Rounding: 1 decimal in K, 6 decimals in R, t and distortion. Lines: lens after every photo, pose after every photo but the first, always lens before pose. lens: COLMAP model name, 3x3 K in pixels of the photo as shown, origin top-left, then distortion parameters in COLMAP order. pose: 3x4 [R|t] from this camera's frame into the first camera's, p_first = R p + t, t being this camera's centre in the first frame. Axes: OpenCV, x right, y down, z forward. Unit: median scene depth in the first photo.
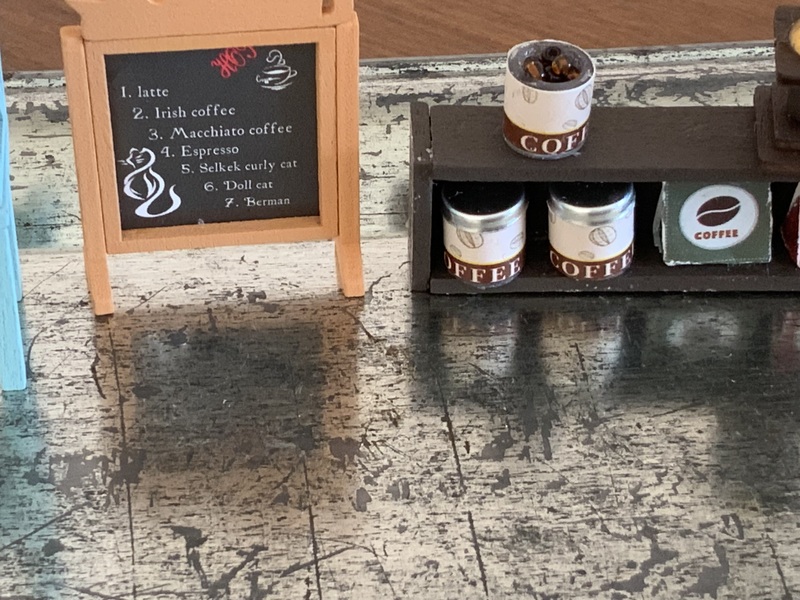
lens RADIAL K [[2364.9, 0, 400.0], [0, 2364.9, 300.0], [0, 0, 1]] dist [0.136408, -0.219066]
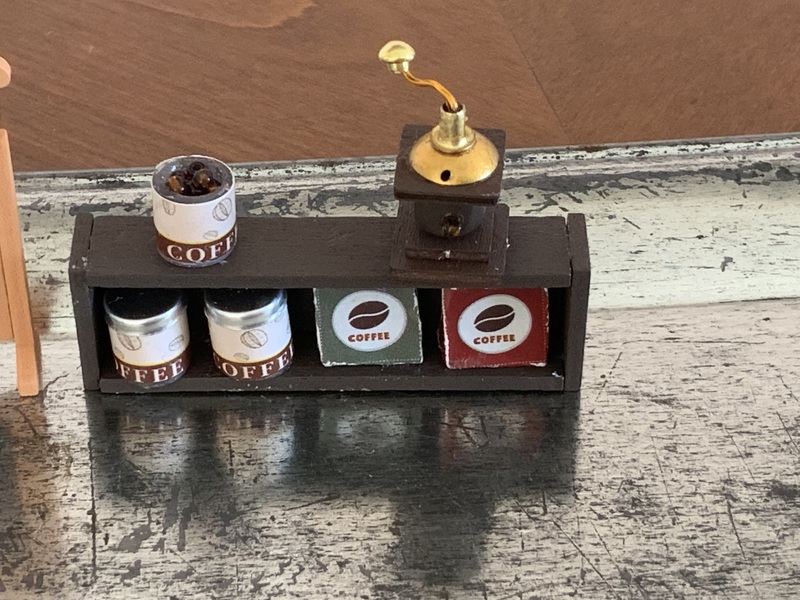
lens RADIAL K [[2364.9, 0, 400.0], [0, 2364.9, 300.0], [0, 0, 1]] dist [0.136408, -0.219066]
pose [[0.999680, -0.001136, -0.025285, 0.177783], [0.000232, 0.999363, -0.035696, -0.006536], [0.025310, 0.035679, 0.999043, -0.058955]]
